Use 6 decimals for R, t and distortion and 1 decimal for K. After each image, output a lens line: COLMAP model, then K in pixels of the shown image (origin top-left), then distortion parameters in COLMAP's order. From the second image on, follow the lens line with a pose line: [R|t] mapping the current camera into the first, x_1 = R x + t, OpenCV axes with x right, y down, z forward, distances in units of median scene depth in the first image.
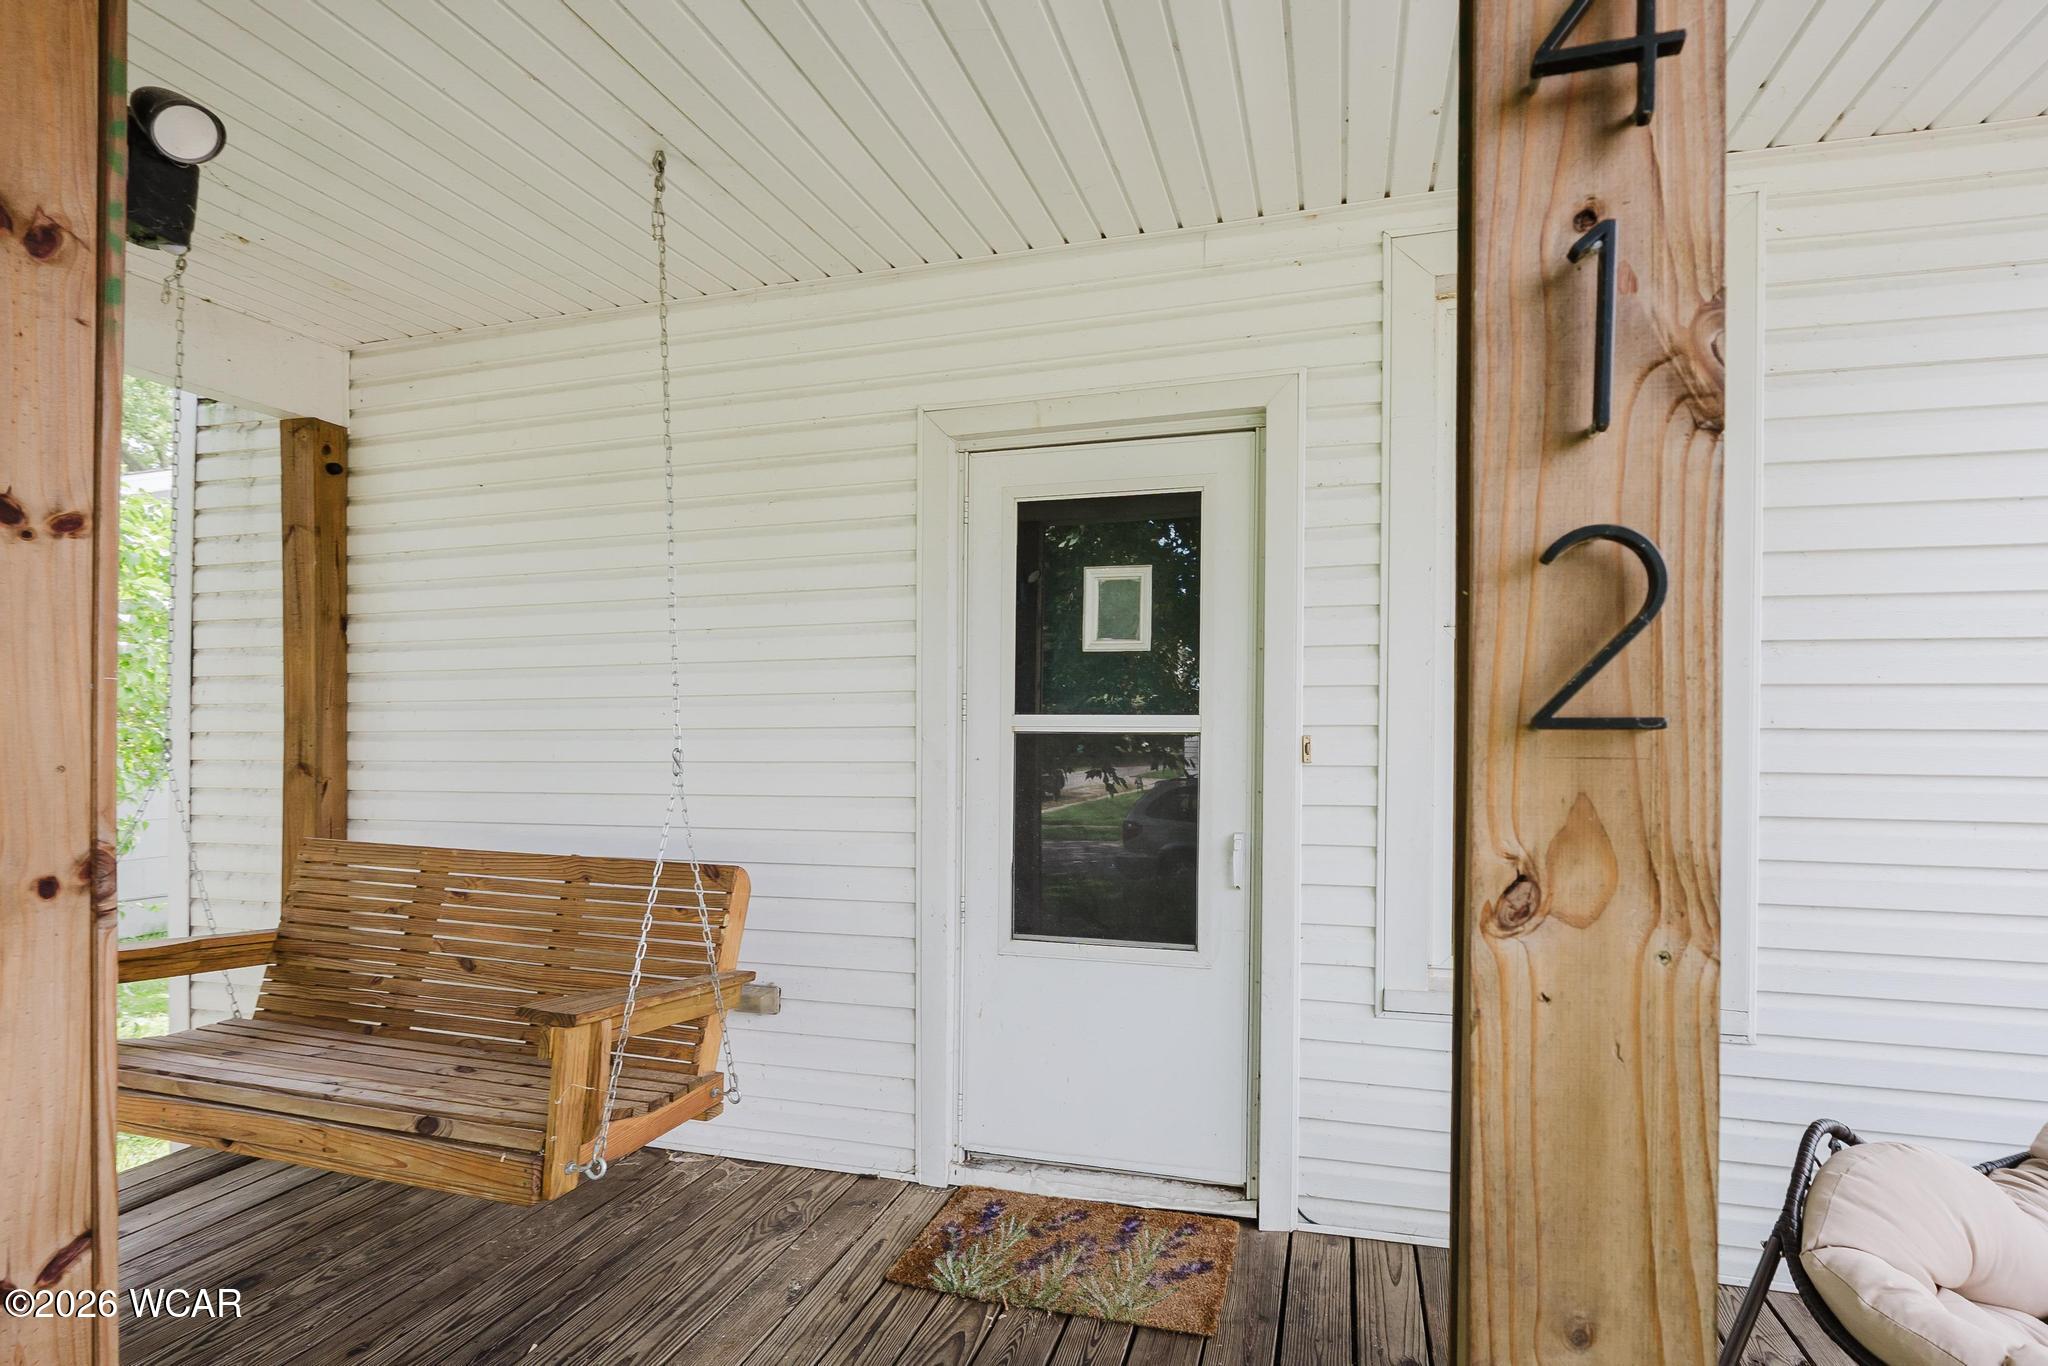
lens RADIAL K [[879.3, 0, 1021.0], [0, 879.3, 689.7], [0, 0, 1]] dist [0.000534, 0.000095]
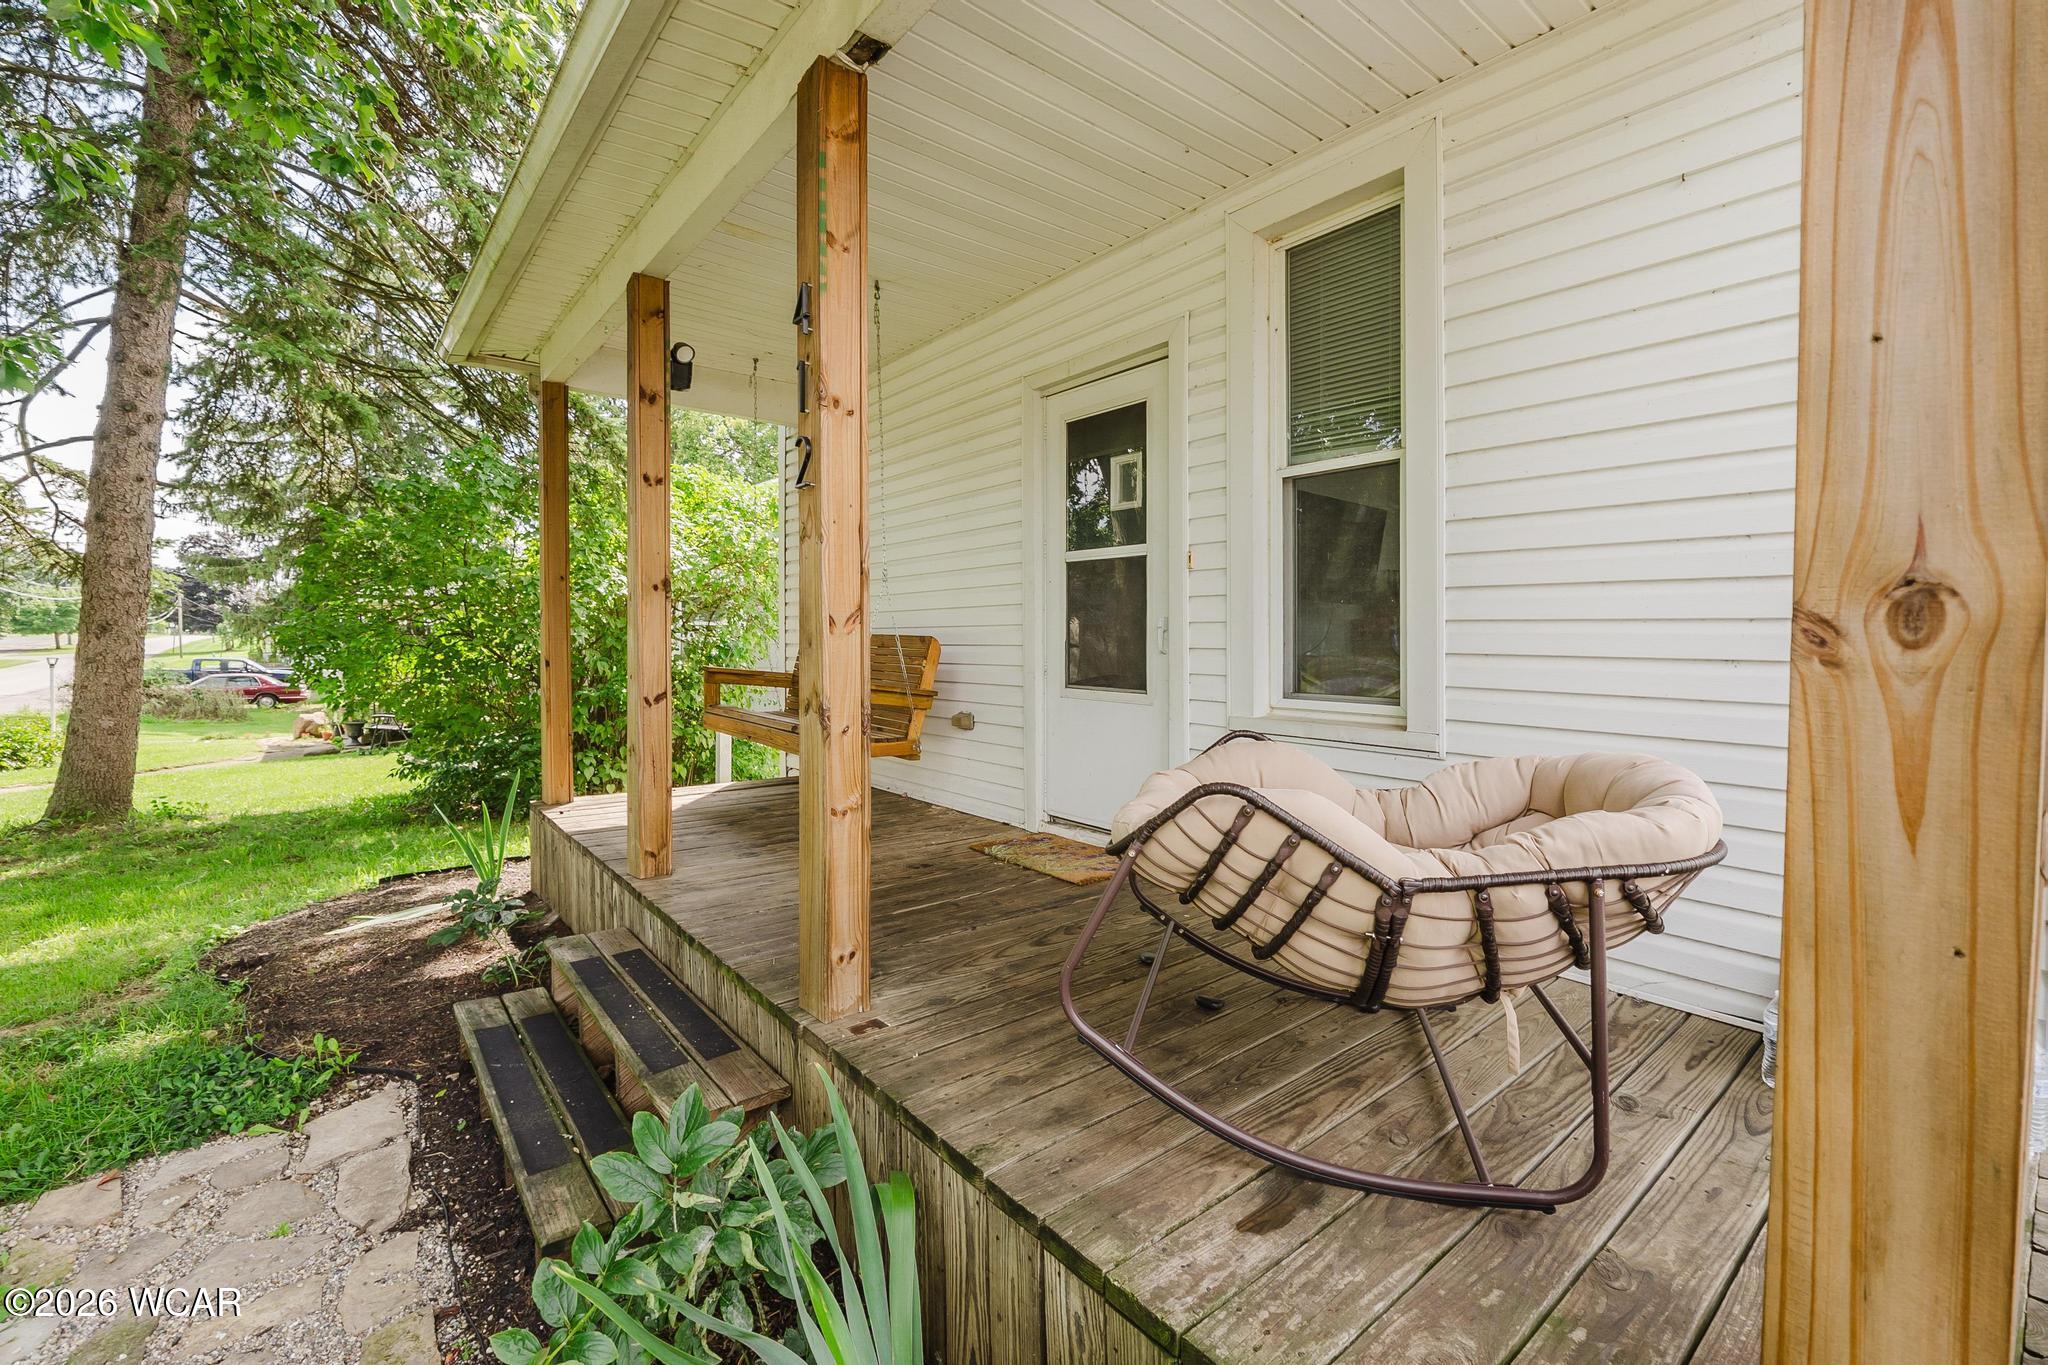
lens RADIAL K [[867.2, 0, 984.8], [0, 867.2, 630.2], [0, 0, 1]] dist [0.000867, 0.000018]
pose [[0.776714, 0.008310, -0.629799, 0.955468], [-0.000420, 0.999920, 0.012675, 0.164138], [0.629853, -0.009580, 0.776655, -0.387185]]
